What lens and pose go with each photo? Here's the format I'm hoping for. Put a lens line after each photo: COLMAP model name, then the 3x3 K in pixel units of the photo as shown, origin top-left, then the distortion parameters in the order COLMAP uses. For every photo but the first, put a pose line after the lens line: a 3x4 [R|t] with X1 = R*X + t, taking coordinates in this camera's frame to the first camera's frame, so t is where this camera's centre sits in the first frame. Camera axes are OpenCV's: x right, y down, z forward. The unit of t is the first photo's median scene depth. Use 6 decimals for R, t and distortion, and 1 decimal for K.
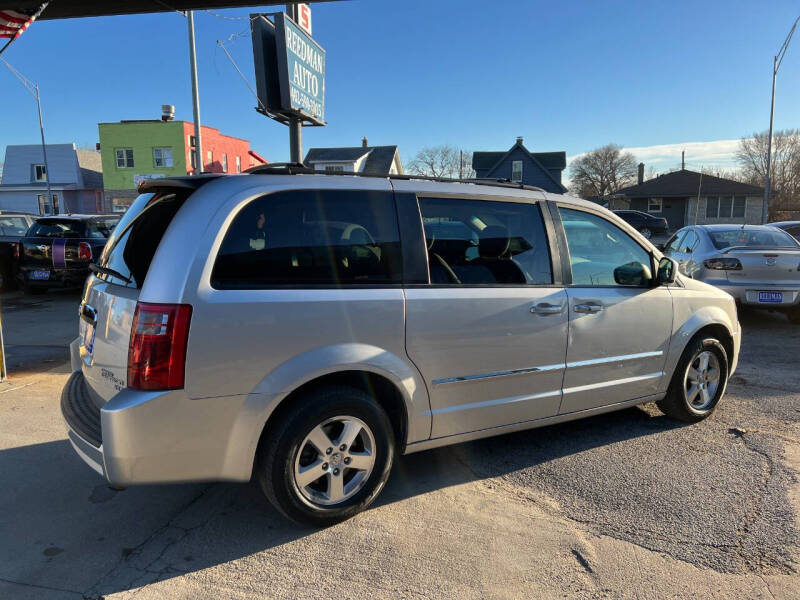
lens RADIAL K [[592.3, 0, 397.6], [0, 592.3, 302.4], [0, 0, 1]] dist [0.056240, -0.057833]
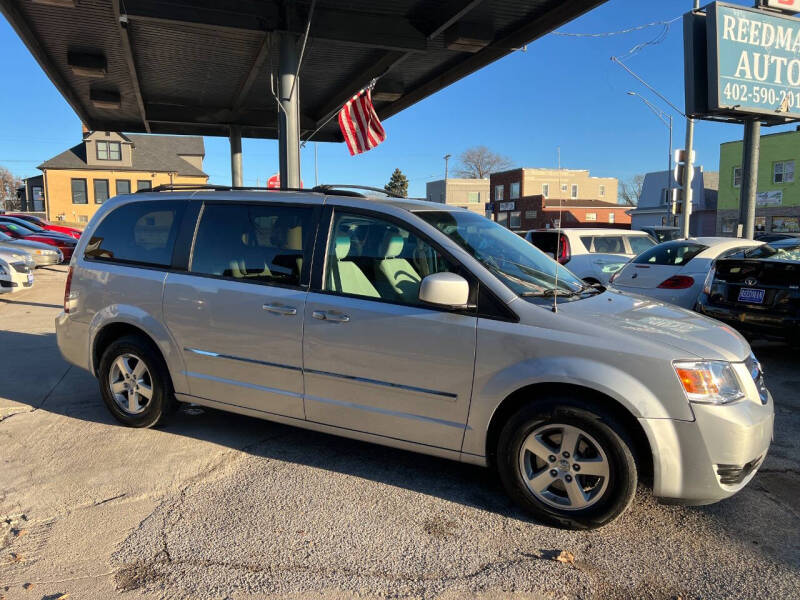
lens RADIAL K [[592.3, 0, 399.2], [0, 592.3, 302.5], [0, 0, 1]] dist [0.056240, -0.057833]
pose [[0.526013, 0.101948, -0.844344, 1.001919], [-0.131885, 0.990558, 0.037440, -0.053322], [0.840188, 0.091662, 0.534492, 0.504665]]
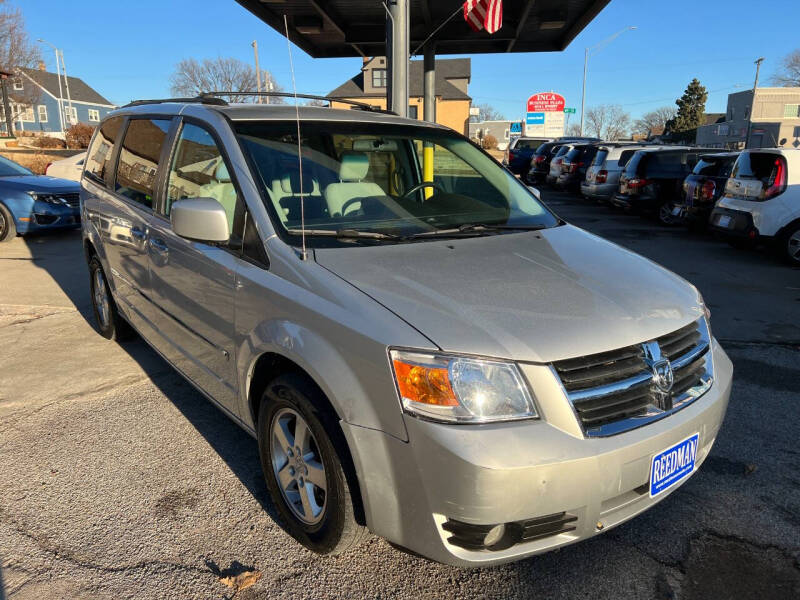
lens RADIAL K [[592.3, 0, 400.6], [0, 592.3, 300.3], [0, 0, 1]] dist [0.056240, -0.057833]
pose [[0.104277, 0.236143, -0.966107, 1.014664], [-0.153048, 0.963642, 0.219021, -0.130390], [0.982702, 0.125022, 0.136627, 1.052582]]
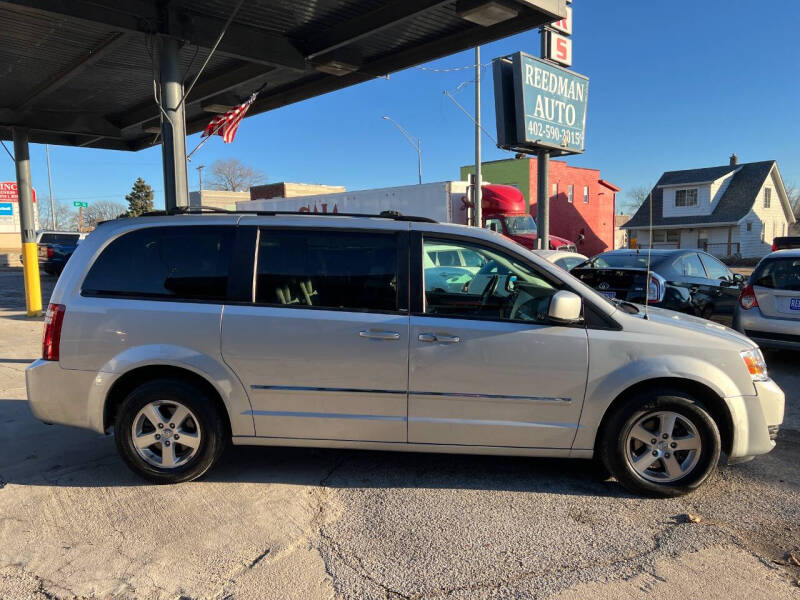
lens RADIAL K [[592.3, 0, 395.1], [0, 592.3, 302.7], [0, 0, 1]] dist [0.056240, -0.057833]
pose [[0.818739, 0.046026, -0.572318, 0.699547], [-0.073855, 0.996943, -0.025480, -0.016009], [0.569396, 0.063130, 0.819635, 0.134835]]
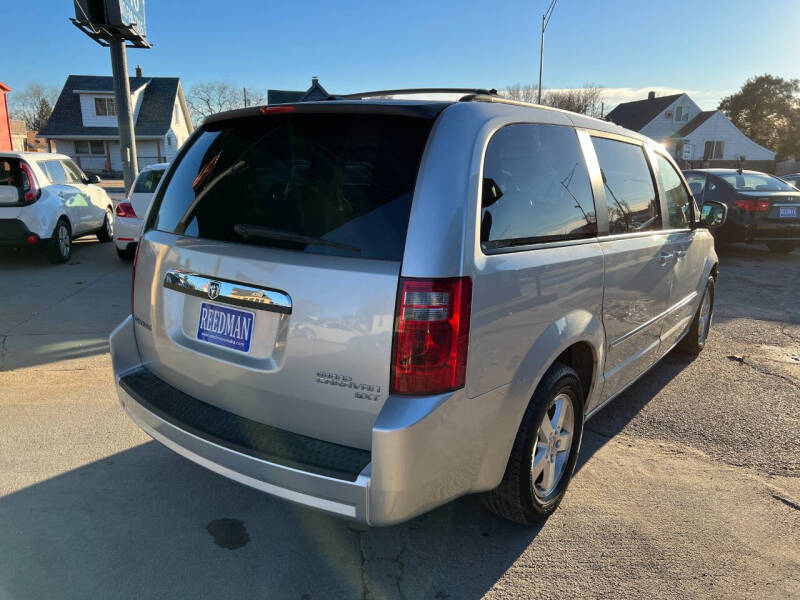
lens RADIAL K [[592.3, 0, 396.4], [0, 592.3, 299.7], [0, 0, 1]] dist [0.056240, -0.057833]
pose [[0.935339, -0.072117, 0.346323, -0.404763], [0.041691, 0.994649, 0.094523, -0.024678], [-0.351286, -0.073972, 0.933341, 0.193722]]
